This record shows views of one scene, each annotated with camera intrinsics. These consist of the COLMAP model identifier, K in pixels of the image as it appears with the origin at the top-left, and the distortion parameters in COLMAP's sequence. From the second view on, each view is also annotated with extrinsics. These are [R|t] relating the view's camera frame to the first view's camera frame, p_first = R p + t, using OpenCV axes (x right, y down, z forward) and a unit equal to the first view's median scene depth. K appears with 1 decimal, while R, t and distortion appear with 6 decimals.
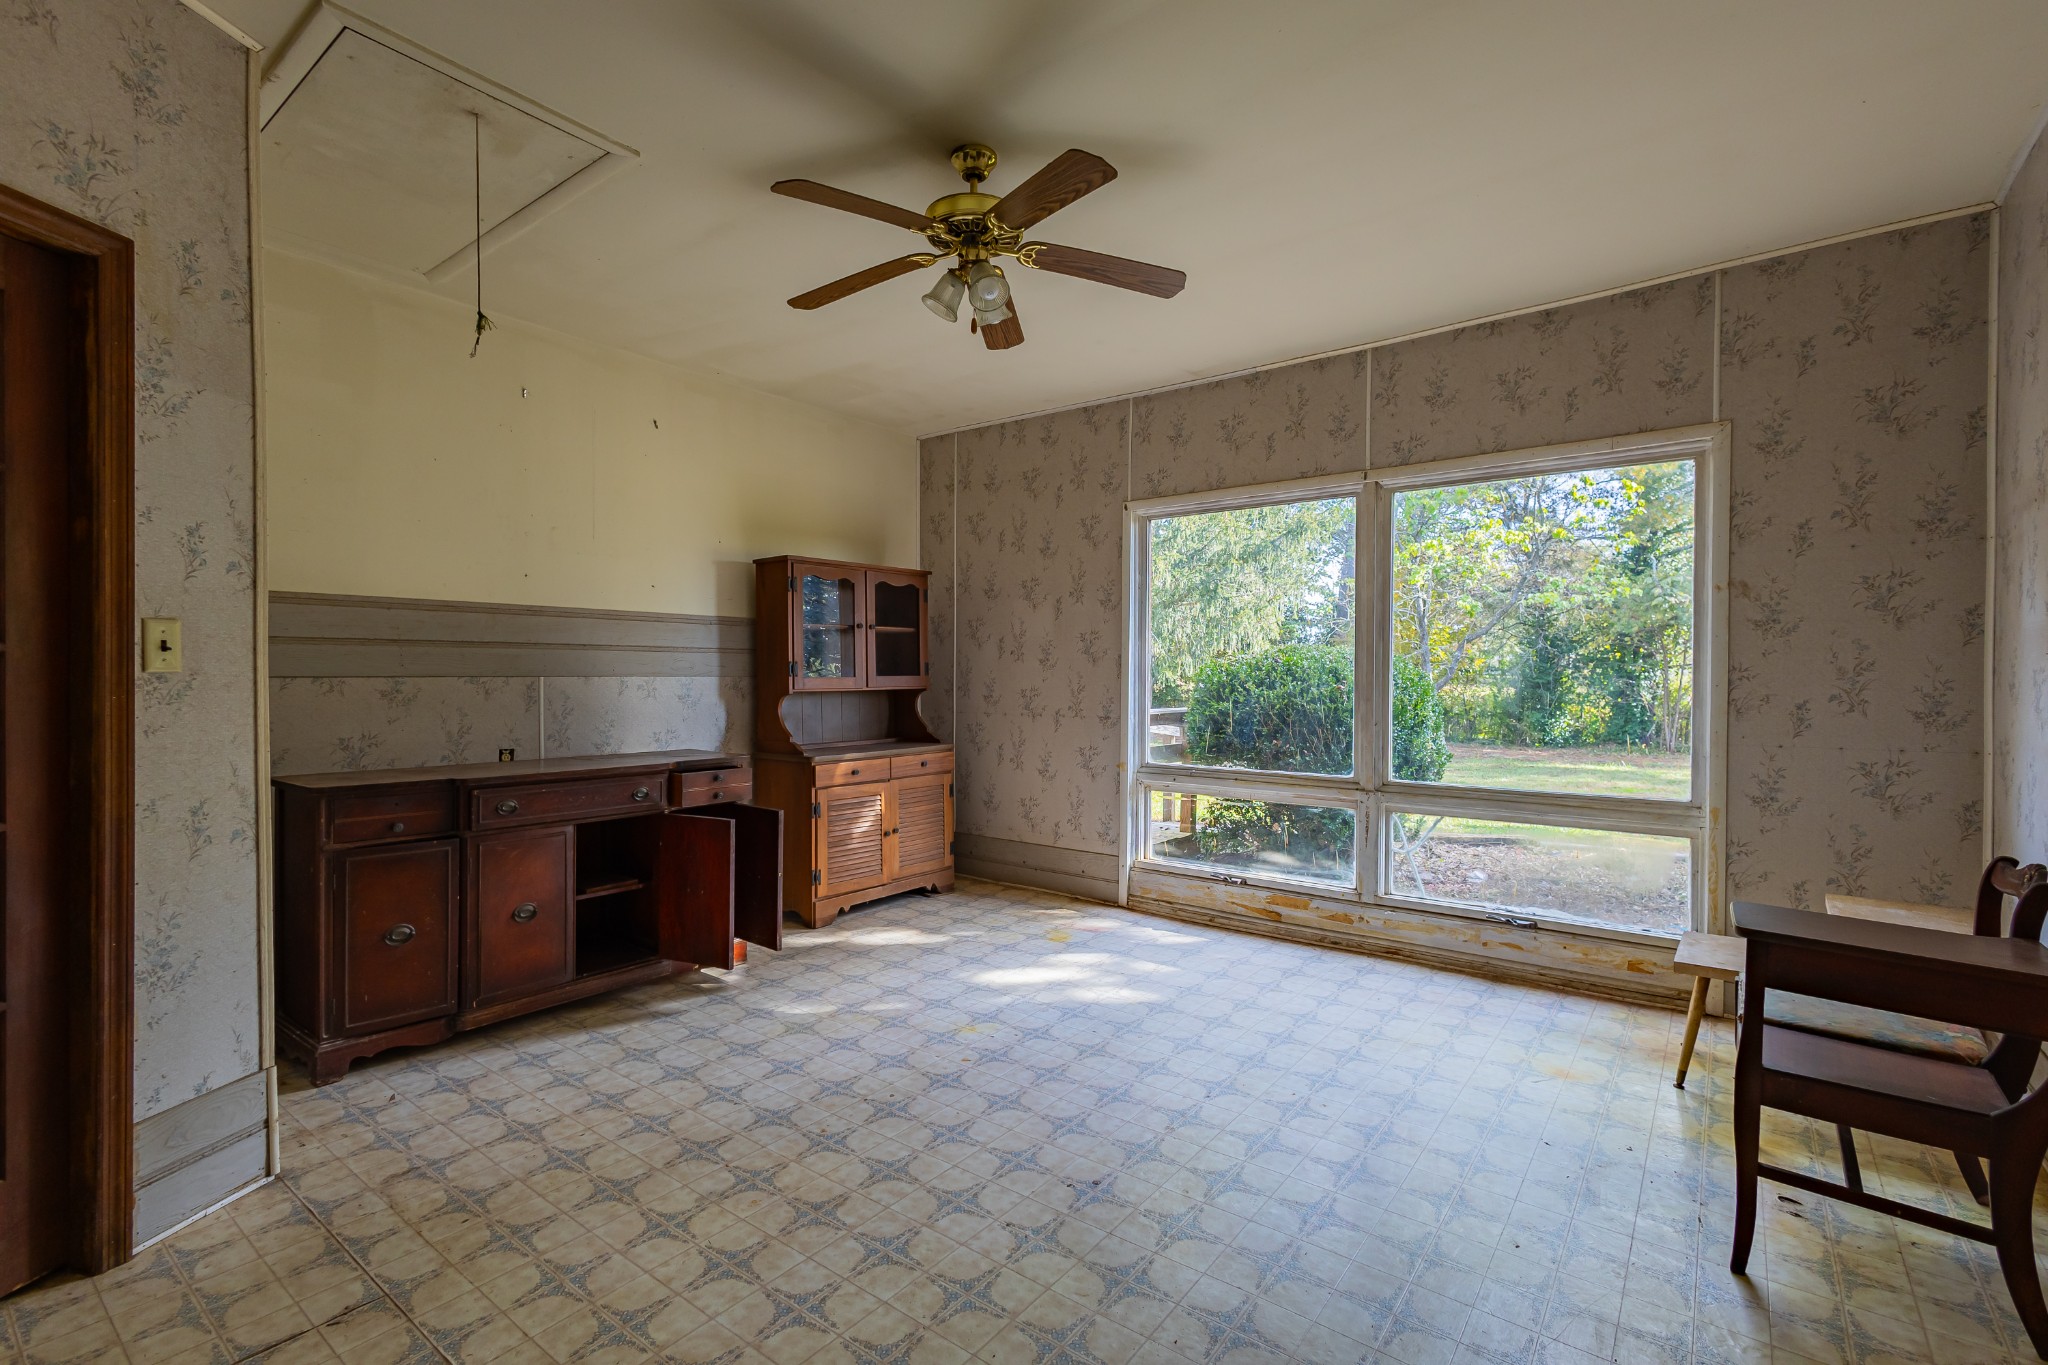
lens RADIAL K [[913.9, 0, 1024.0], [0, 913.9, 682.5], [0, 0, 1]] dist [0.001406, -0.000355]
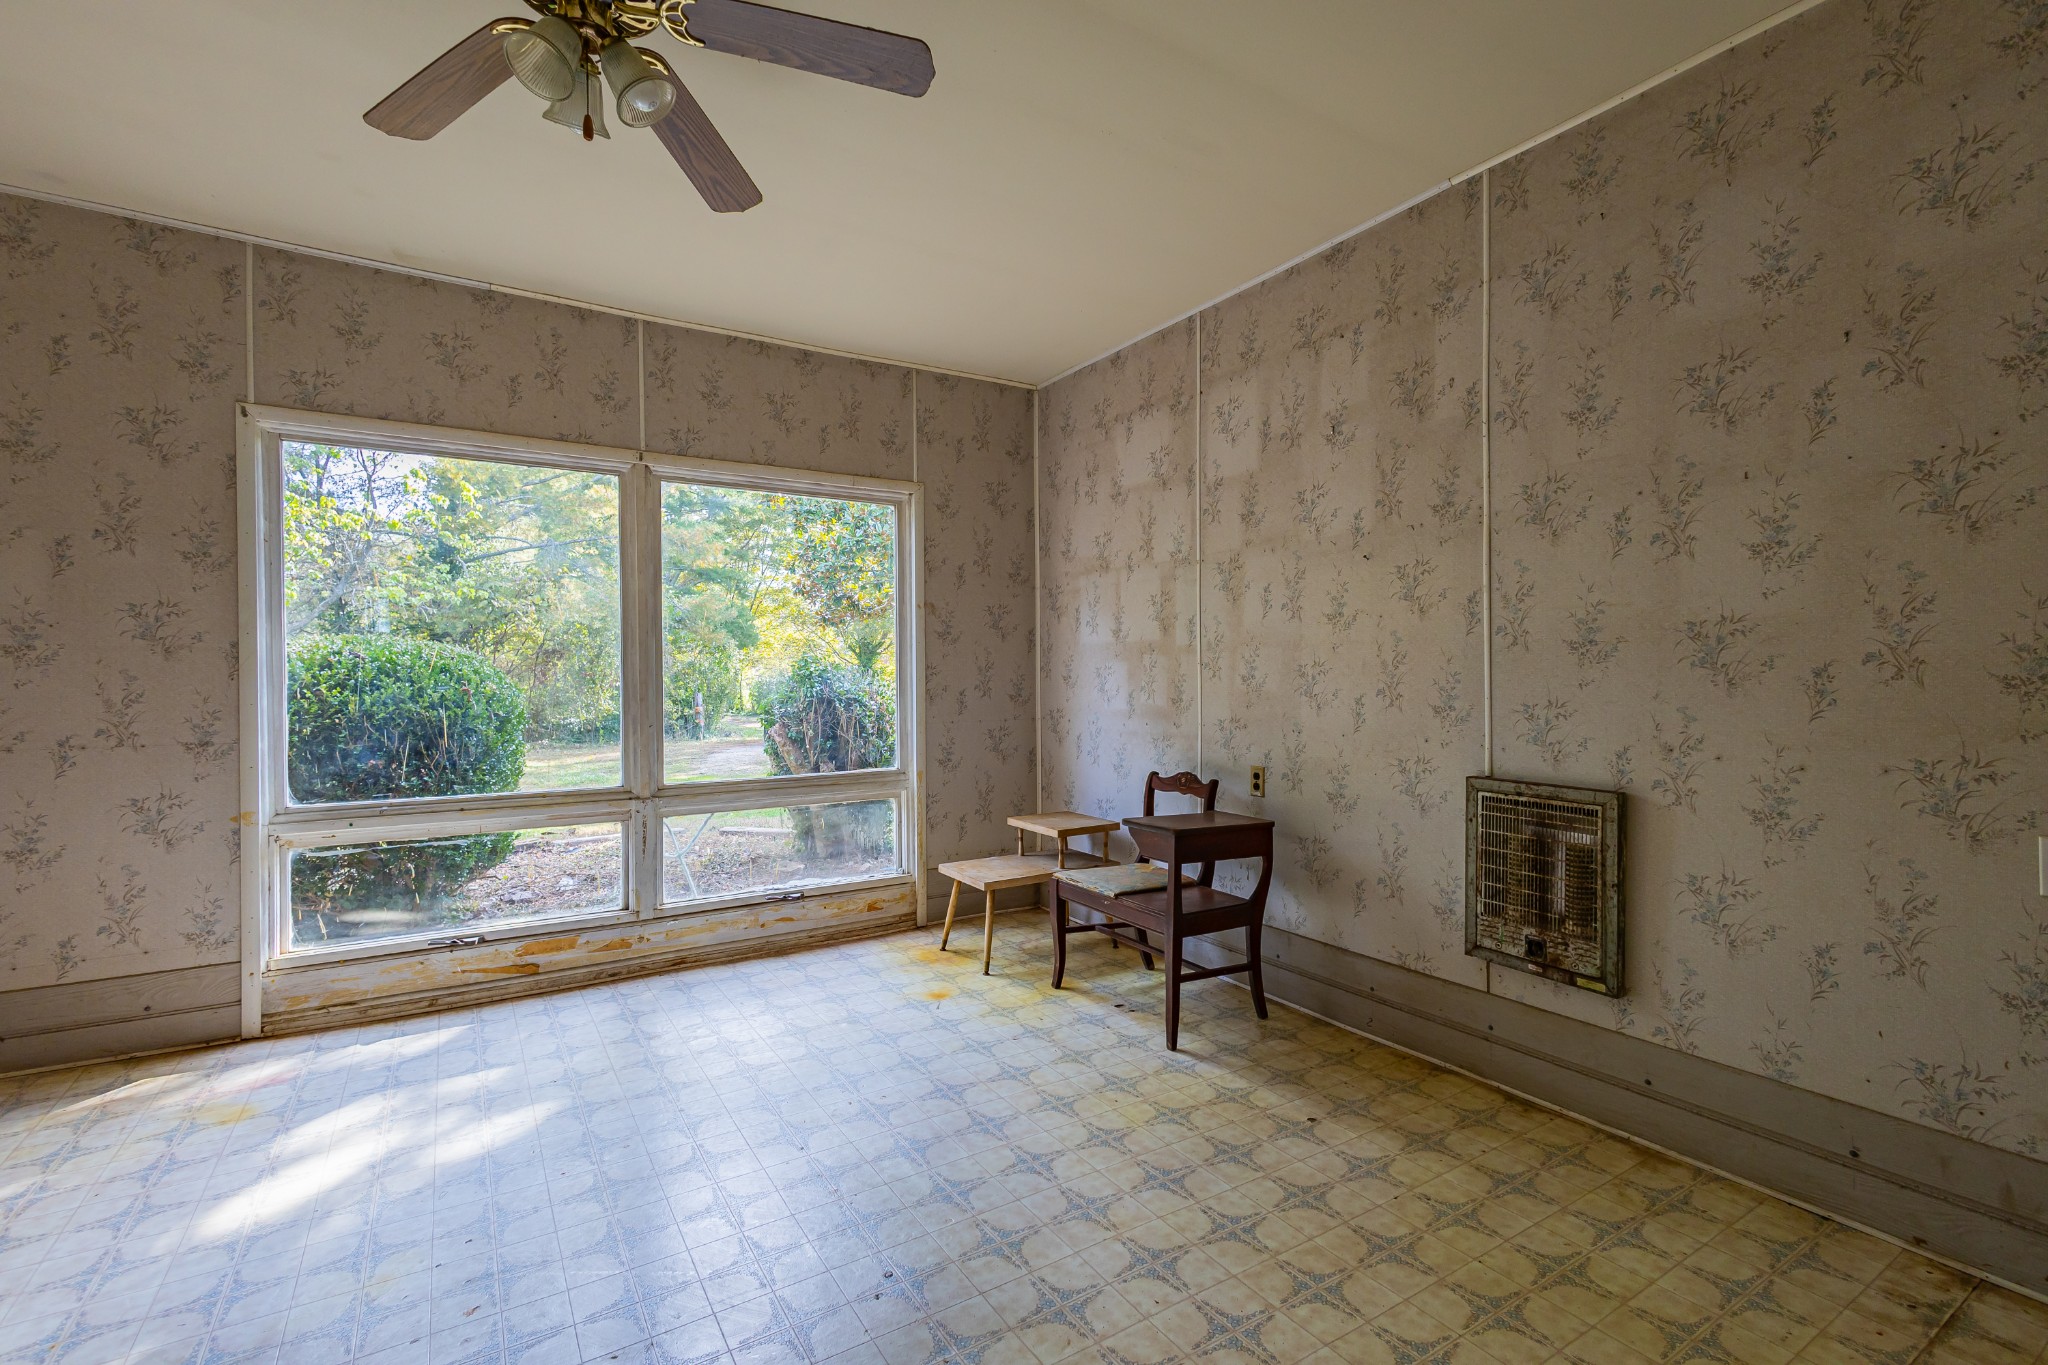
lens RADIAL K [[913.9, 0, 1024.0], [0, 913.9, 682.5], [0, 0, 1]] dist [0.001406, -0.000355]
pose [[0.341224, -0.012568, 0.939898, -0.363301], [0.012883, 0.999879, 0.008693, -0.001822], [-0.939894, 0.009143, 0.341345, 0.325670]]
